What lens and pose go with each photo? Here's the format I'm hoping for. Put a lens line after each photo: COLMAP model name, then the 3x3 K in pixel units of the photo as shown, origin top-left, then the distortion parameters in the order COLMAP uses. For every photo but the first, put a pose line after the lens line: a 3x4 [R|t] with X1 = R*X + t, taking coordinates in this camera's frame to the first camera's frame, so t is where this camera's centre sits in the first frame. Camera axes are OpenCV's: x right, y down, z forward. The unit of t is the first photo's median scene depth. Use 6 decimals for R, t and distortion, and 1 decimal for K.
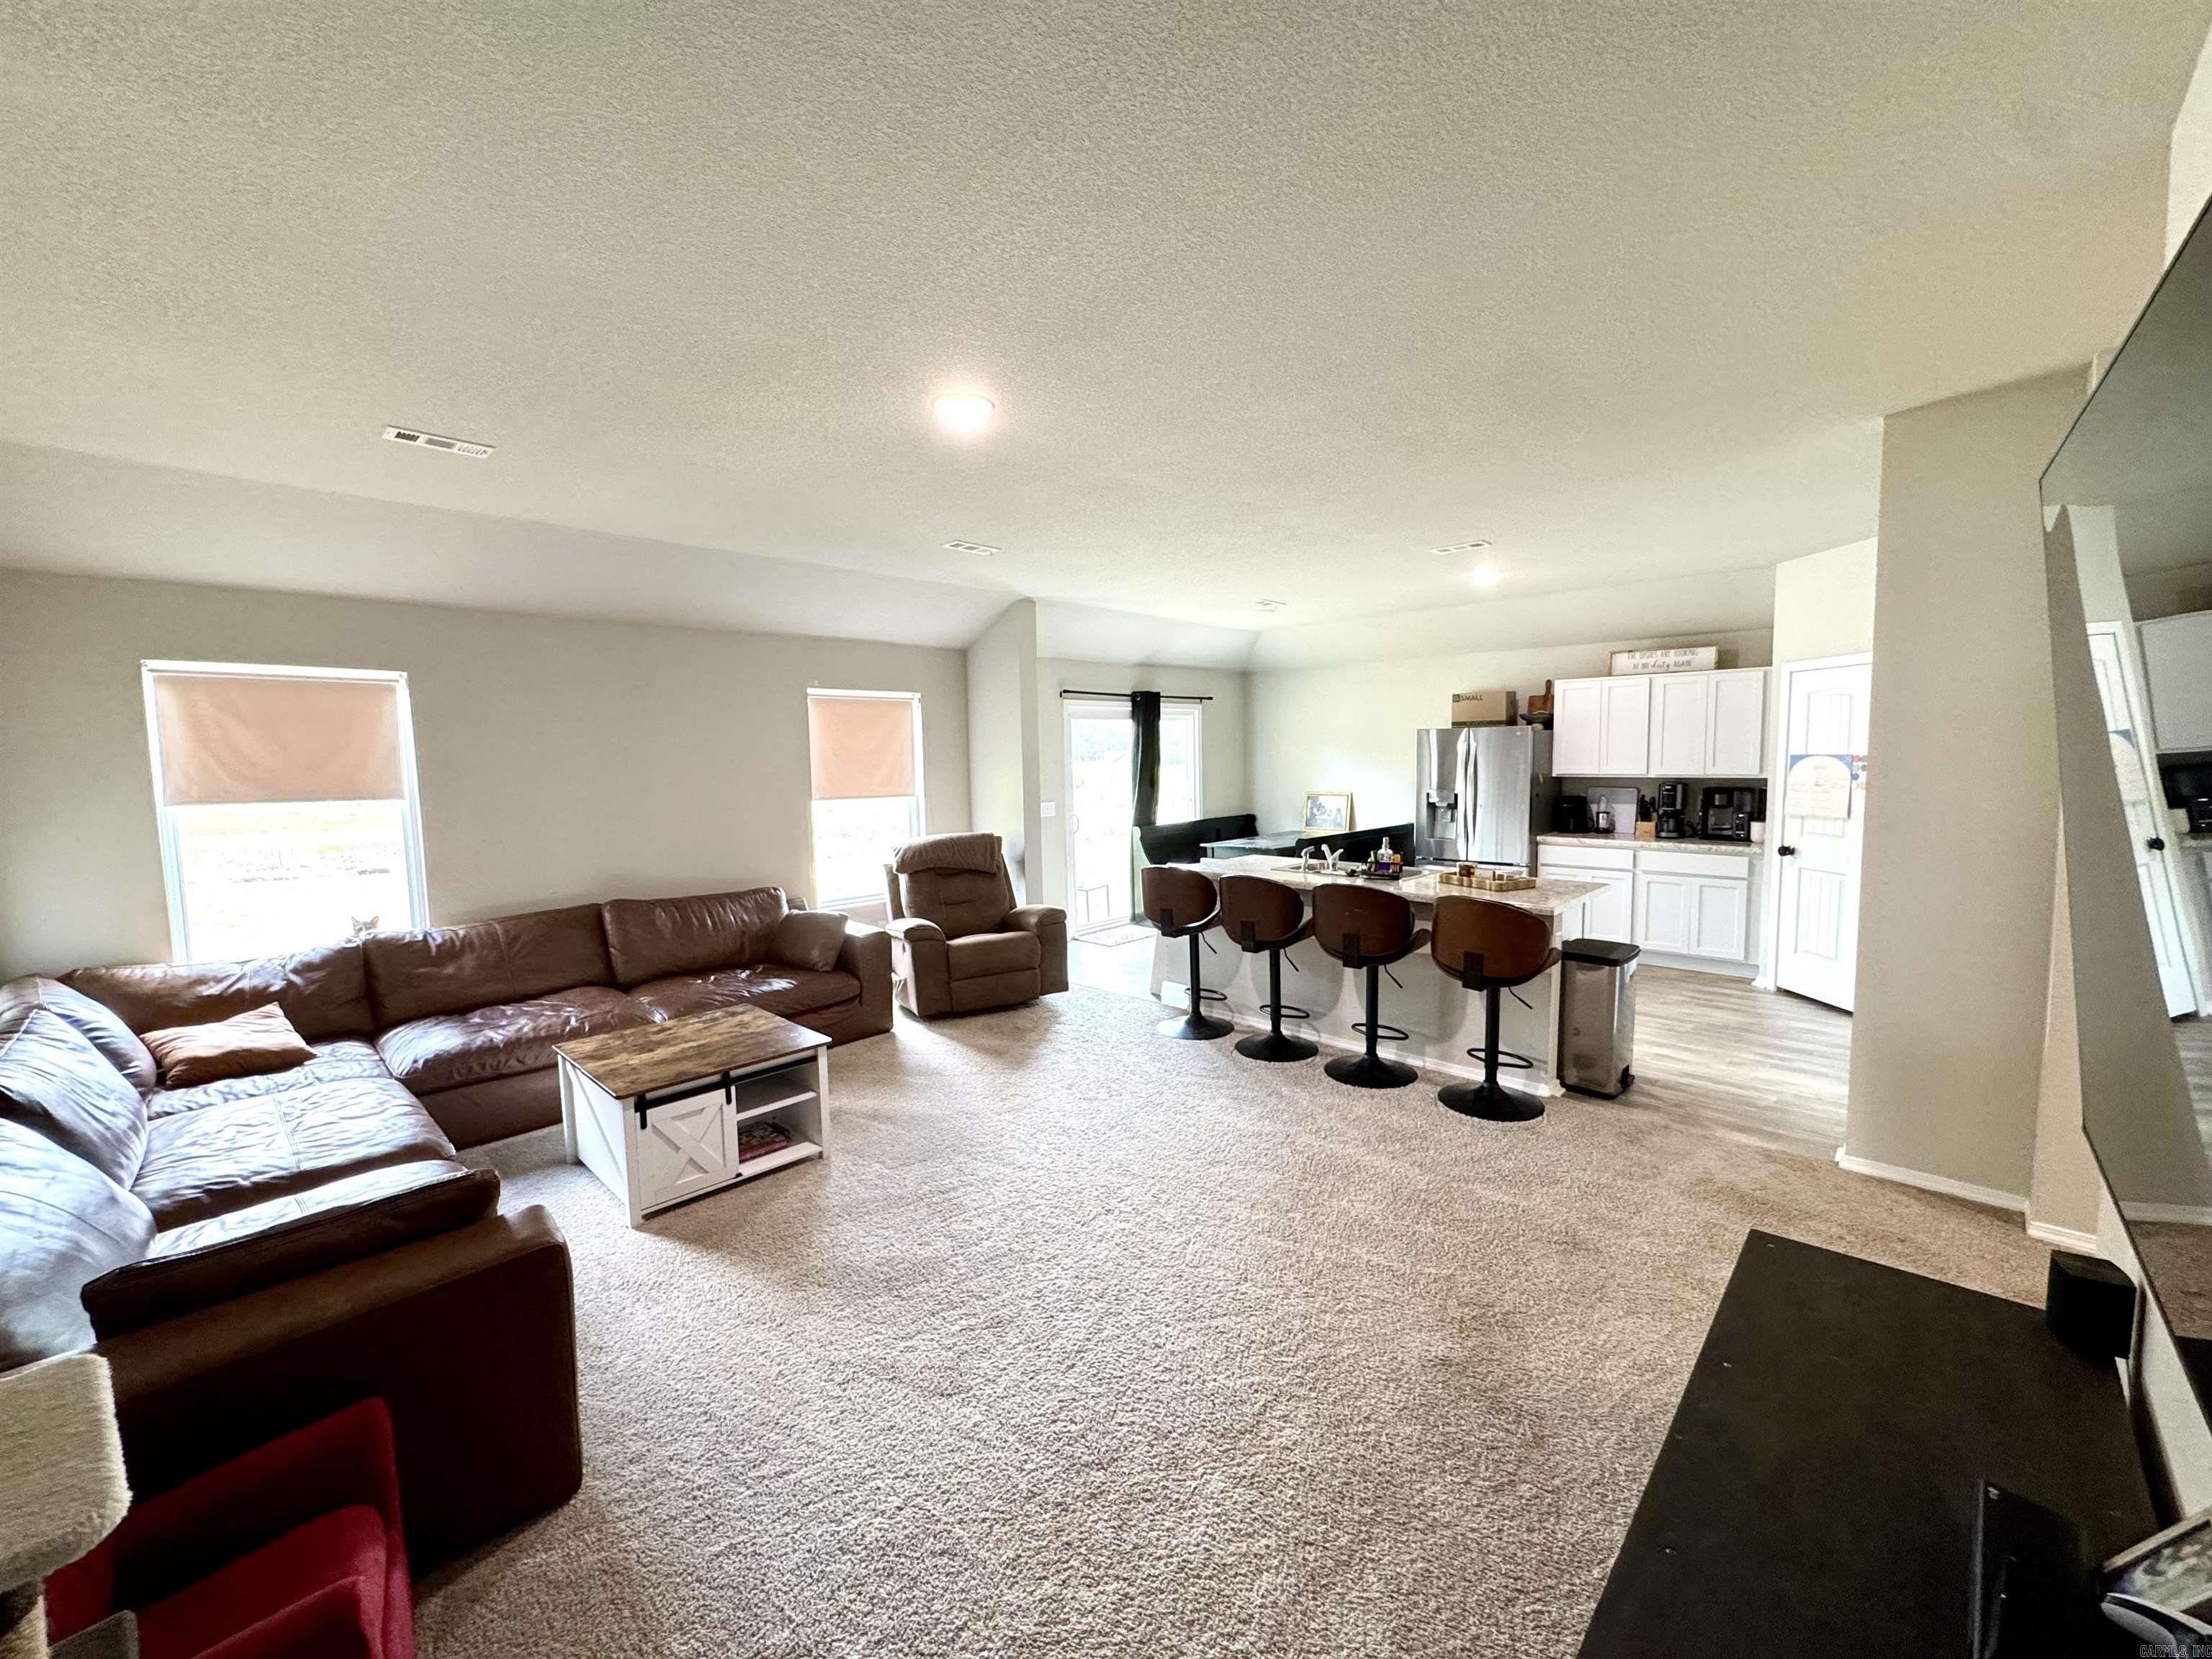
lens RADIAL K [[884.0, 0, 1107.3], [0, 884.0, 831.5], [0, 0, 1]] dist [-0.003113, 0.000362]
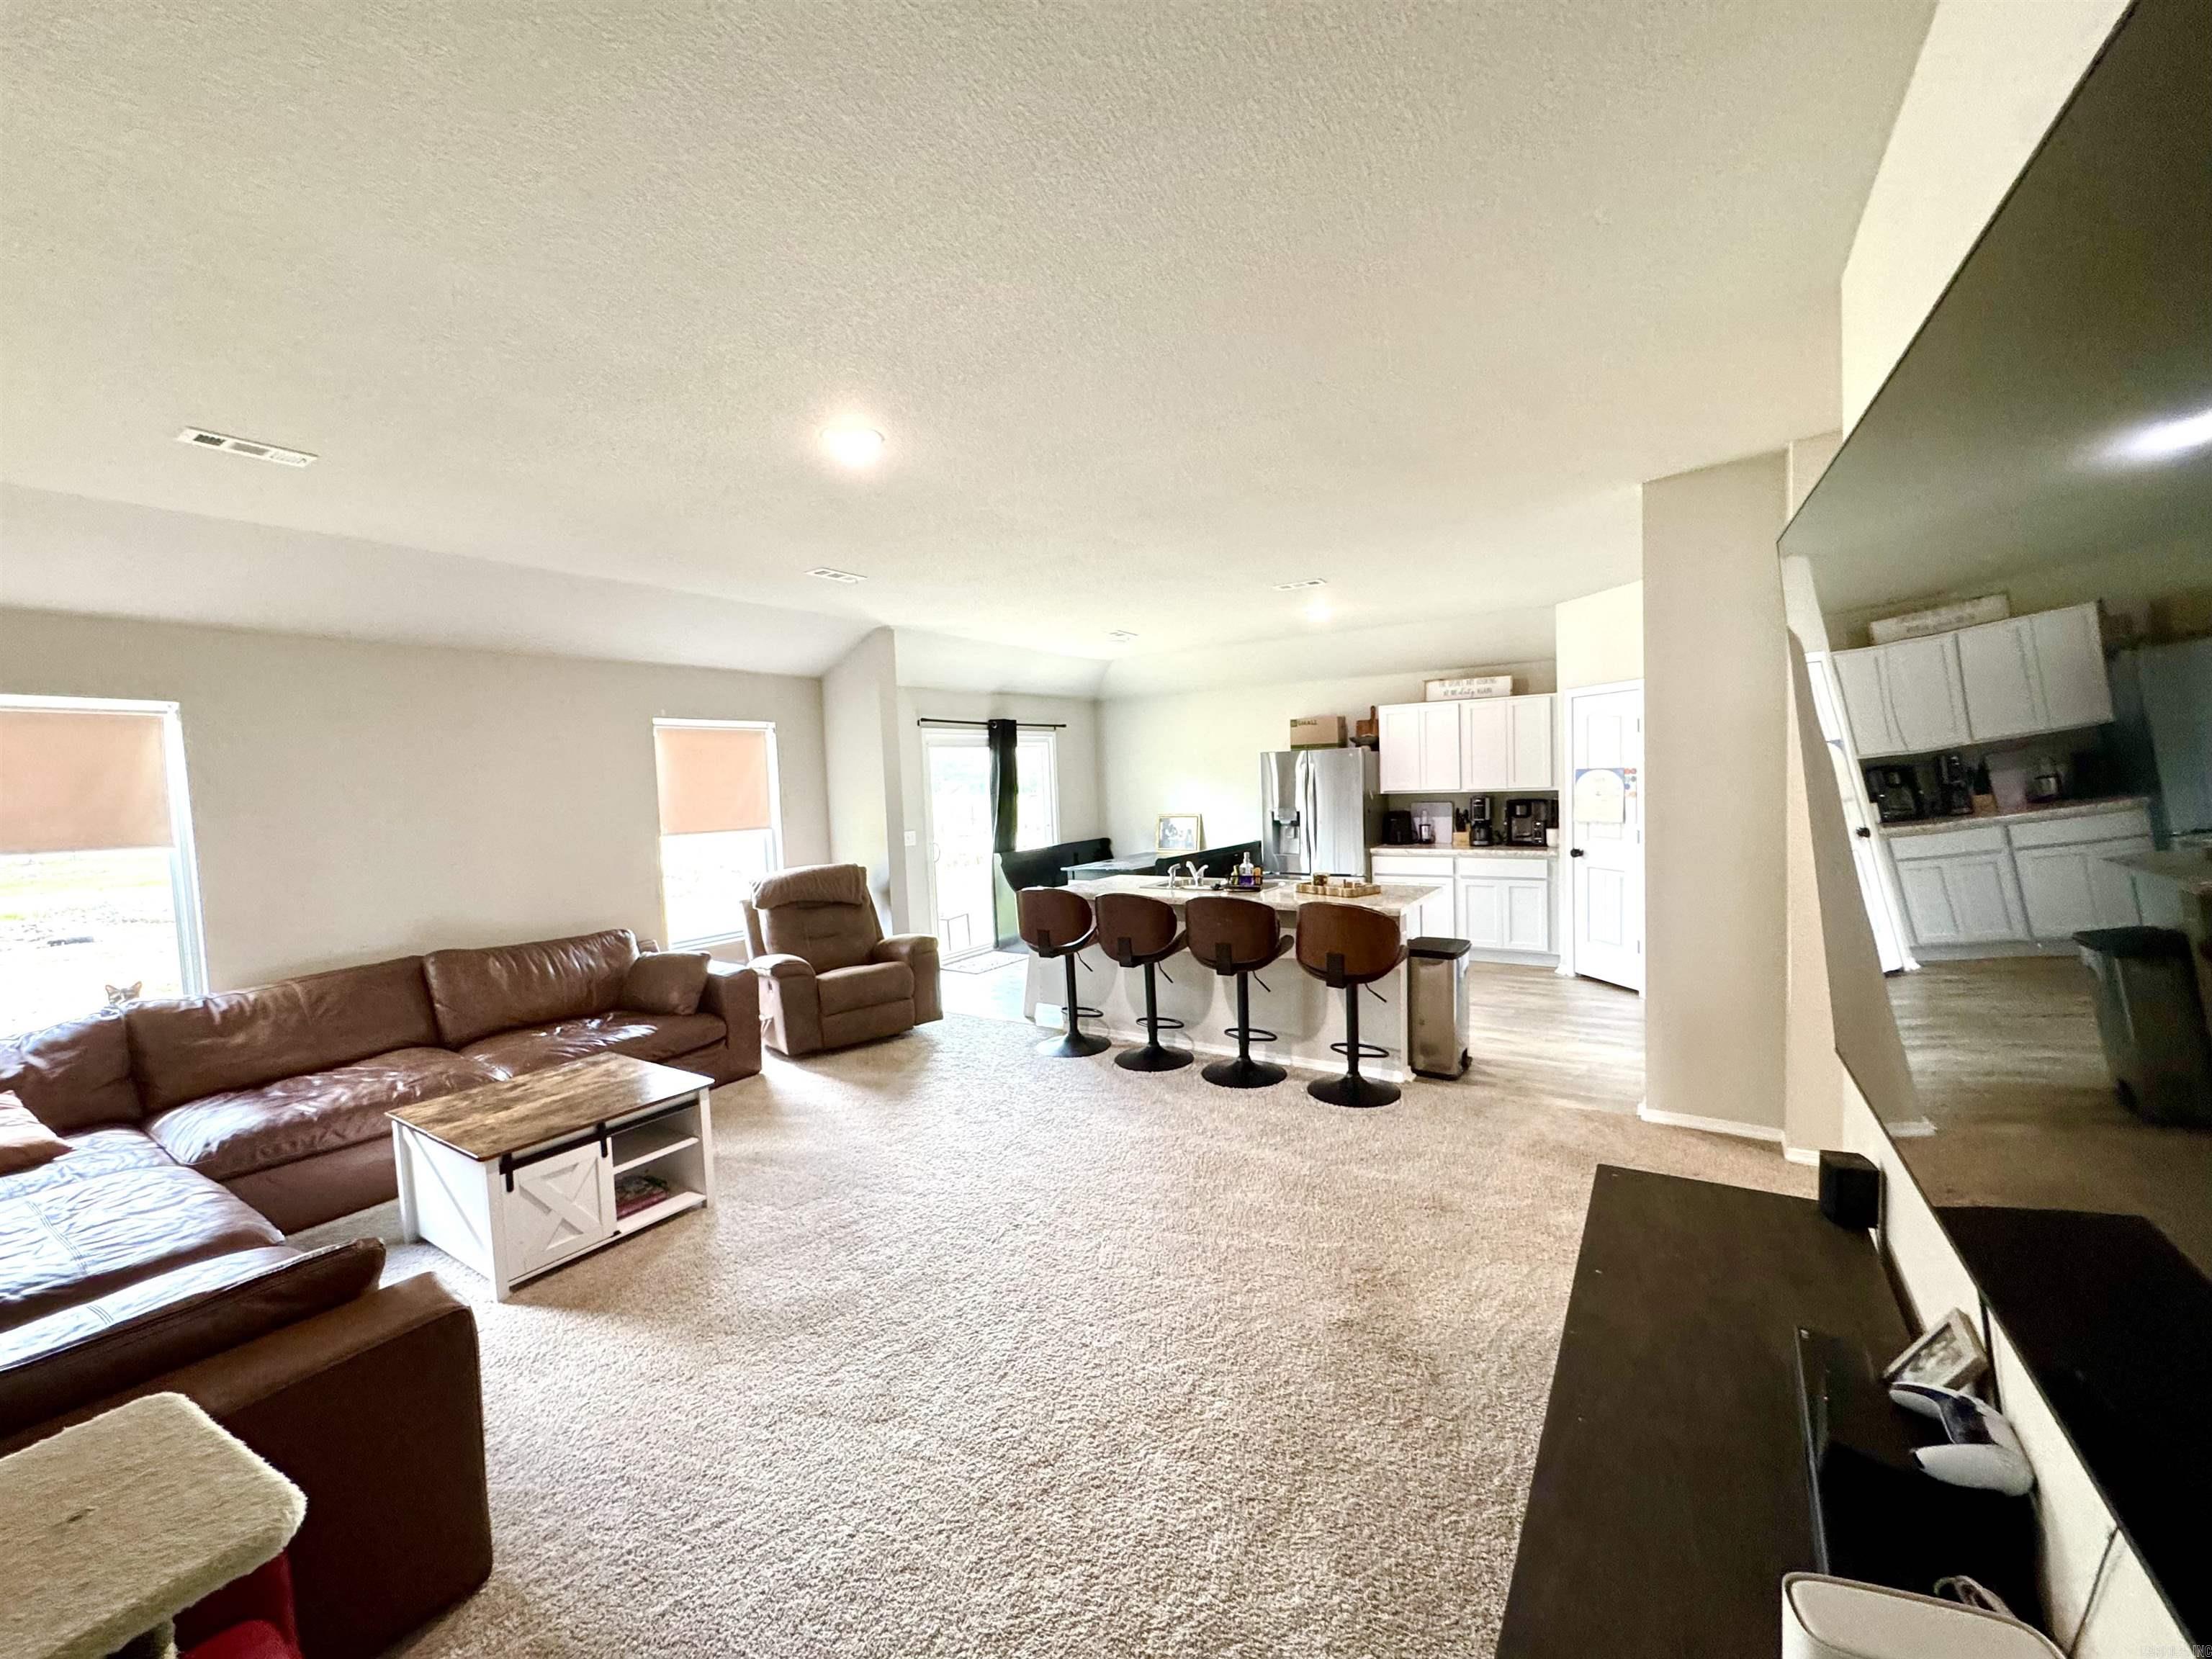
lens RADIAL K [[884.0, 0, 1107.2], [0, 884.0, 830.4], [0, 0, 1]] dist [-0.003113, 0.000362]
pose [[0.983018, -0.030100, 0.181024, -0.048067], [0.036215, 0.998876, -0.030569, 0.007456], [-0.179901, 0.036606, 0.983003, -0.023922]]
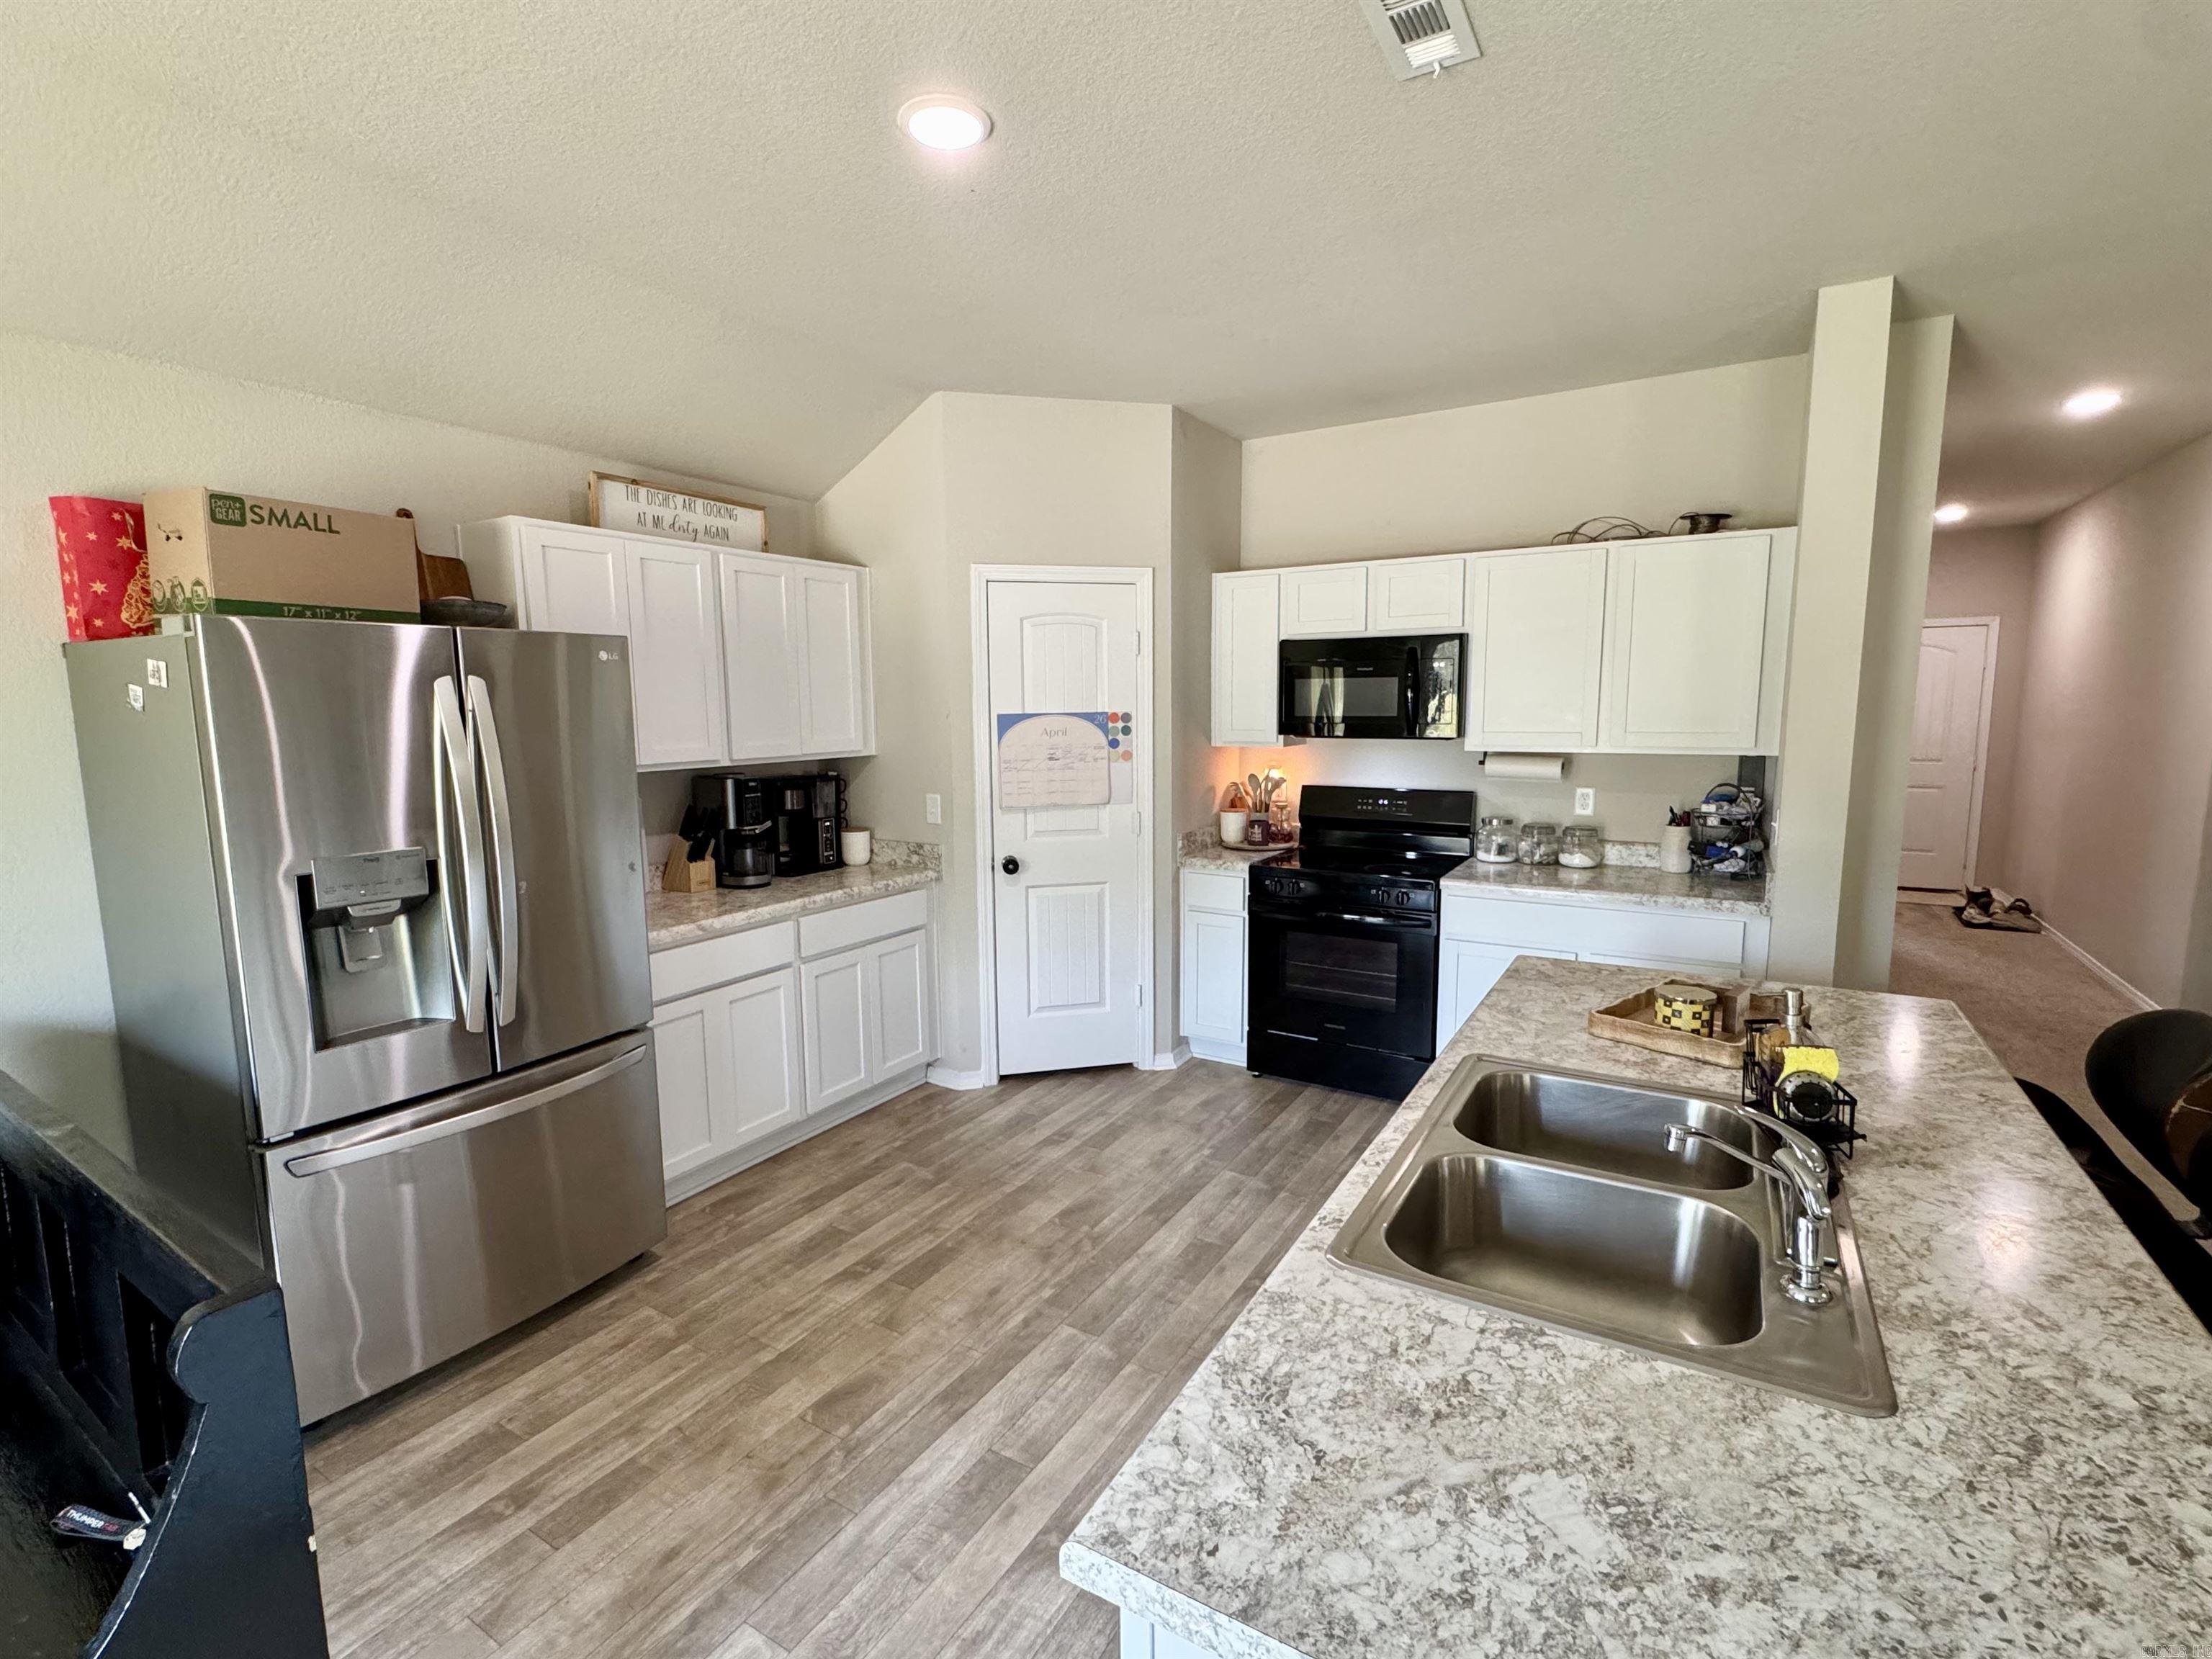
lens RADIAL K [[1012.7, 0, 1106.1], [0, 1012.7, 832.2], [0, 0, 1]] dist [-0.001099, -0.000616]
pose [[-0.216091, -0.106885, 0.970505, 0.061286], [0.101538, 0.986140, 0.131215, -0.119243], [-0.971079, 0.126898, -0.202243, 1.419758]]
